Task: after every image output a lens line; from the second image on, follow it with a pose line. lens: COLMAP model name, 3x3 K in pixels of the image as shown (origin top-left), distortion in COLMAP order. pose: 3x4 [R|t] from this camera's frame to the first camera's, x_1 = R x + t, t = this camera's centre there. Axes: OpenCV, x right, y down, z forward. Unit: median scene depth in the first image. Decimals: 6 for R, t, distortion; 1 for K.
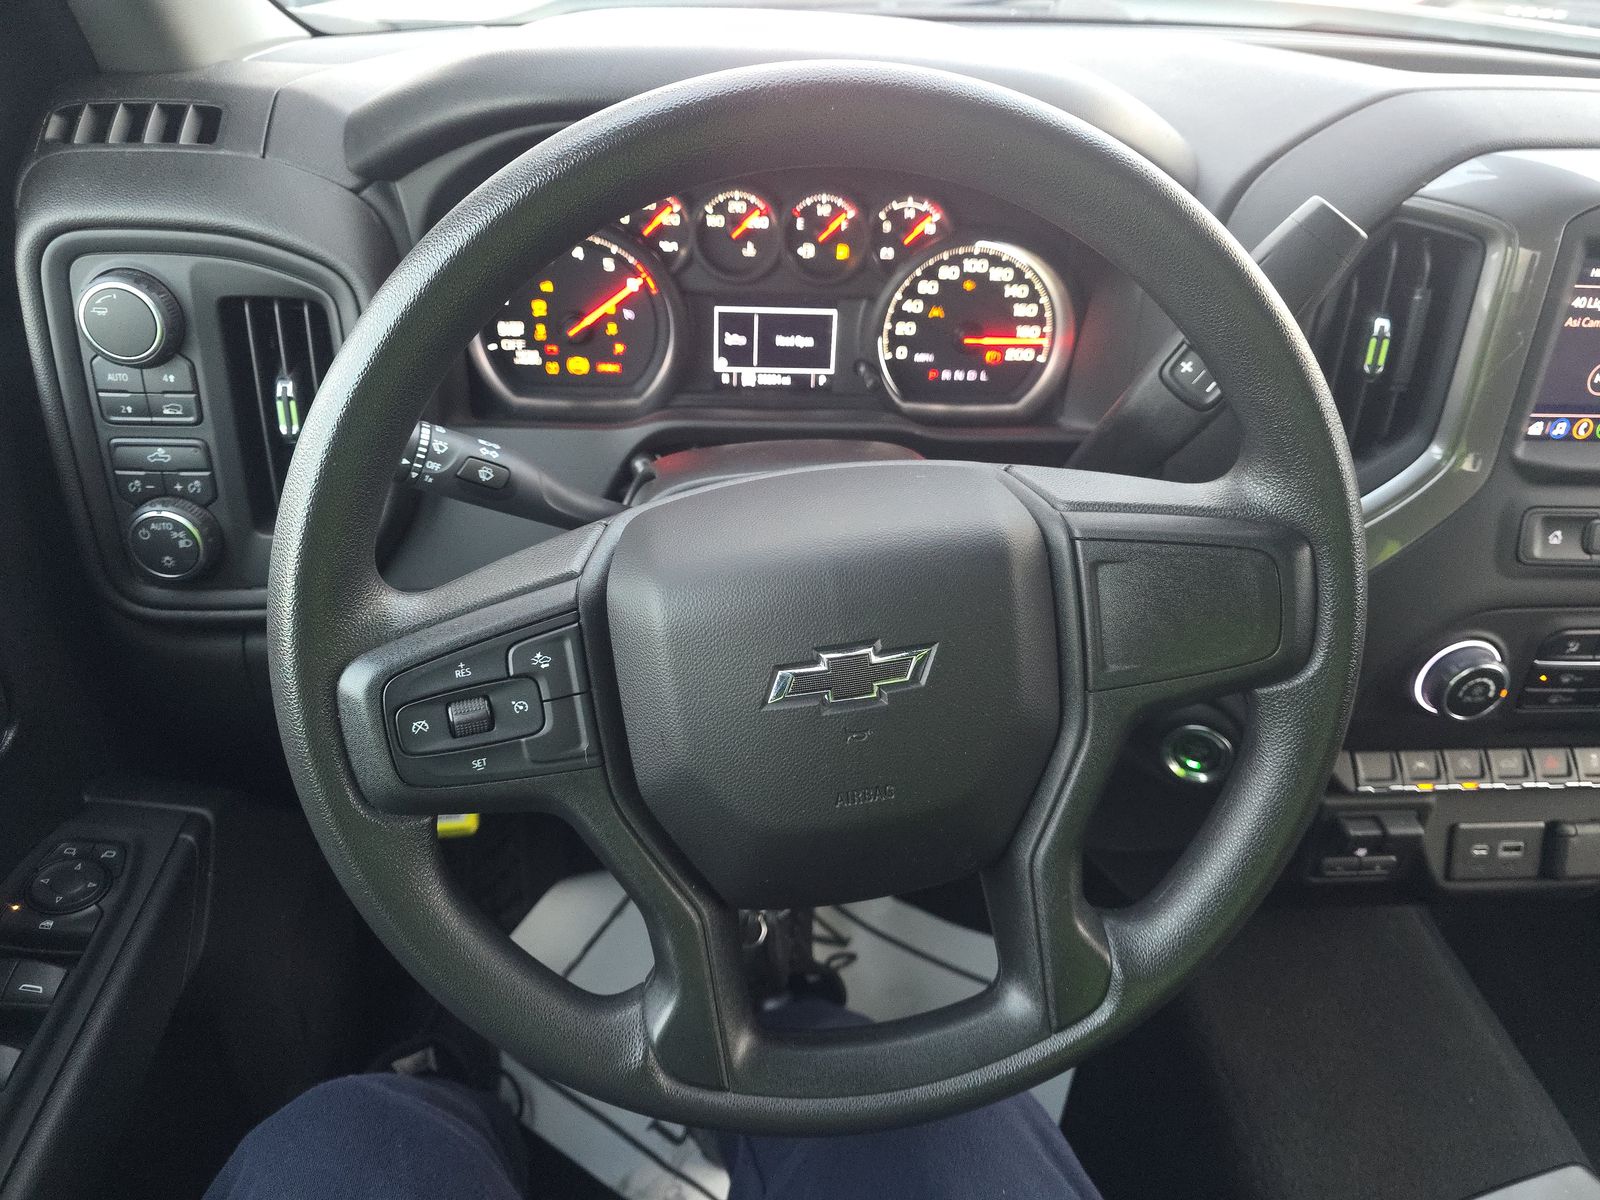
lens RADIAL K [[1087.9, 0, 801.8], [0, 1087.9, 612.9], [0, 0, 1]] dist [0.030734, -0.022377]
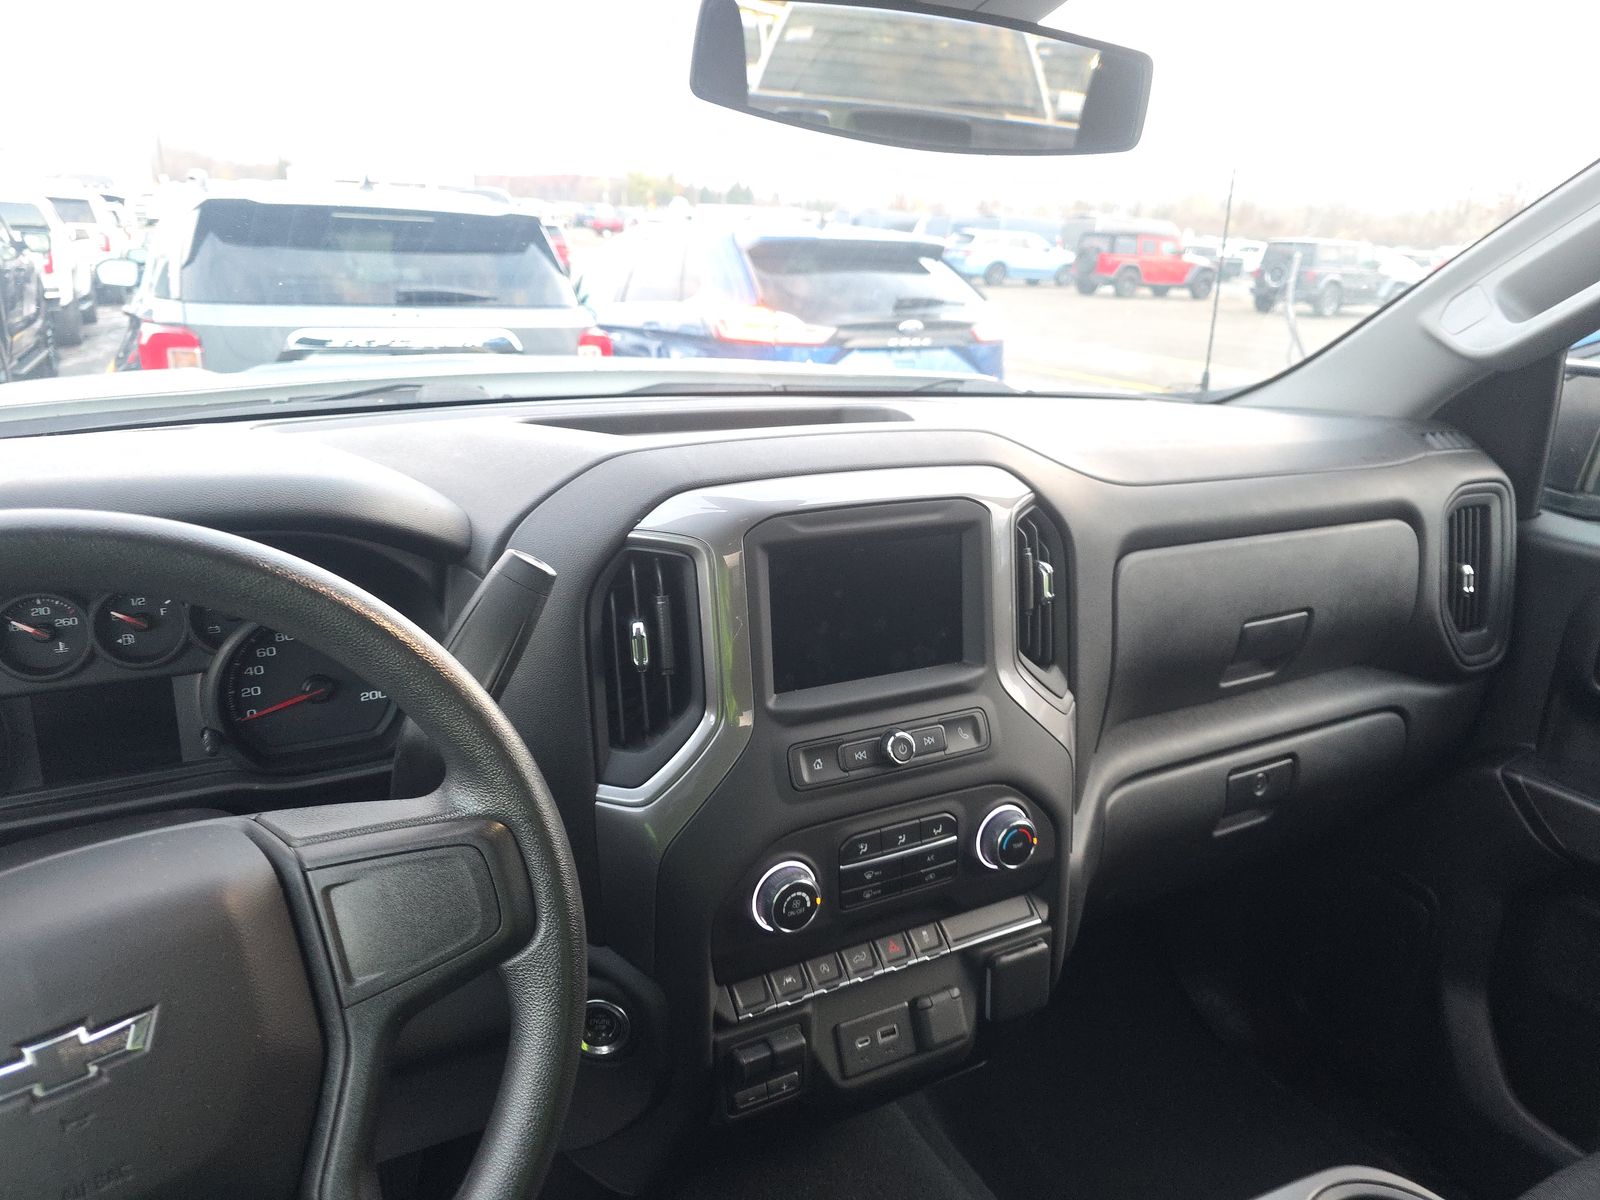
lens RADIAL K [[1087.9, 0, 778.5], [0, 1087.9, 585.1], [0, 0, 1]] dist [0.030734, -0.022377]
pose [[0.921623, -0.142952, 0.360798, 0.203405], [0.242975, 0.937471, -0.249221, 0.033450], [-0.302611, 0.317353, 0.898729, -0.149419]]
